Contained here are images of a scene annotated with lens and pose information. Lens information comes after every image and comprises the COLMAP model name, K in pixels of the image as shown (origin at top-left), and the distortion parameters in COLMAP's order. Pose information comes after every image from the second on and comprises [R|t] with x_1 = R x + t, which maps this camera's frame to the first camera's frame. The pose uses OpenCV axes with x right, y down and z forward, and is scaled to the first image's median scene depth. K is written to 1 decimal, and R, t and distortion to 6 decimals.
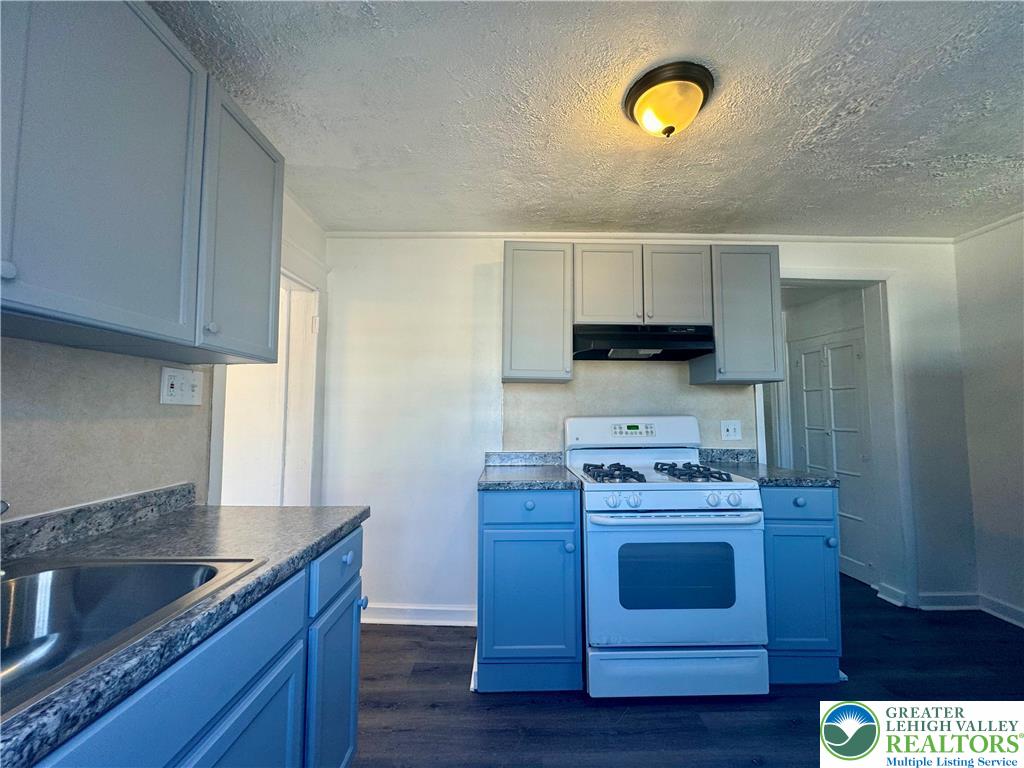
lens RADIAL K [[408.1, 0, 512.3], [0, 408.1, 384.0], [0, 0, 1]] dist [0.000934, 0.000081]
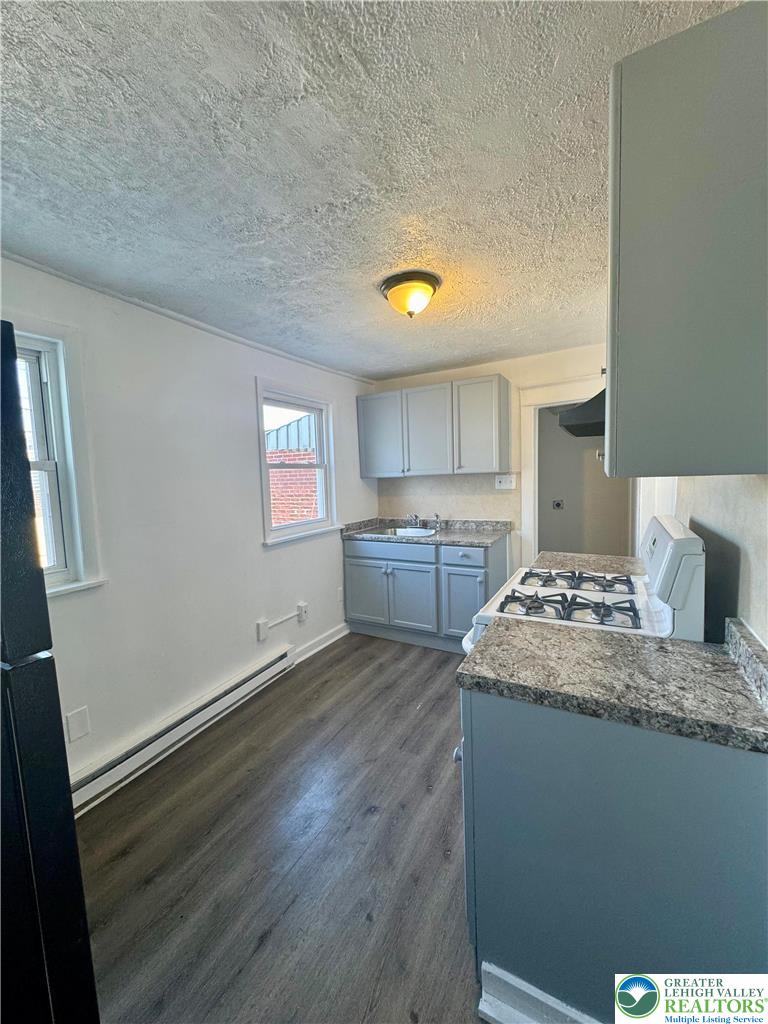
lens RADIAL K [[408.1, 0, 384.3], [0, 408.1, 509.6], [0, 0, 1]] dist [0.000934, 0.000081]
pose [[-0.488790, 0.096073, -0.867095, 1.011341], [0.099261, 0.993588, 0.054133, -0.018395], [0.866736, -0.059609, -0.495192, 0.939685]]
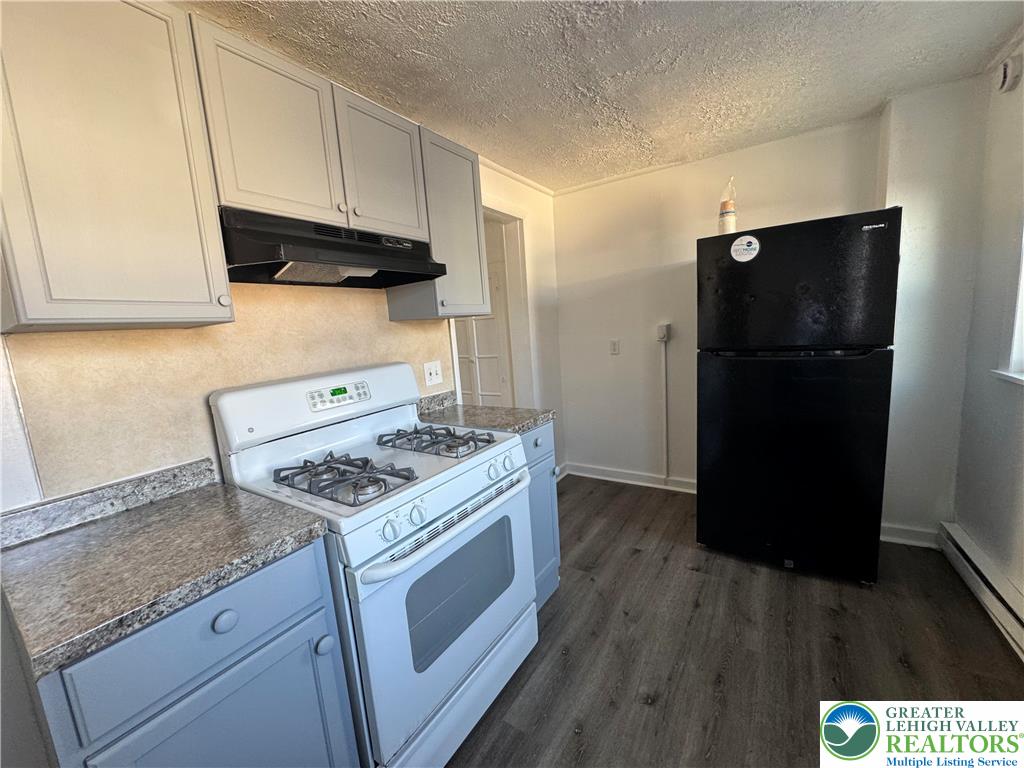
lens RADIAL K [[408.1, 0, 508.2], [0, 408.1, 384.5], [0, 0, 1]] dist [0.000934, 0.000081]
pose [[0.570894, -0.159842, 0.805314, -0.073842], [0.015442, 0.982783, 0.184120, -0.020177], [-0.820878, -0.092677, 0.563533, 0.410644]]
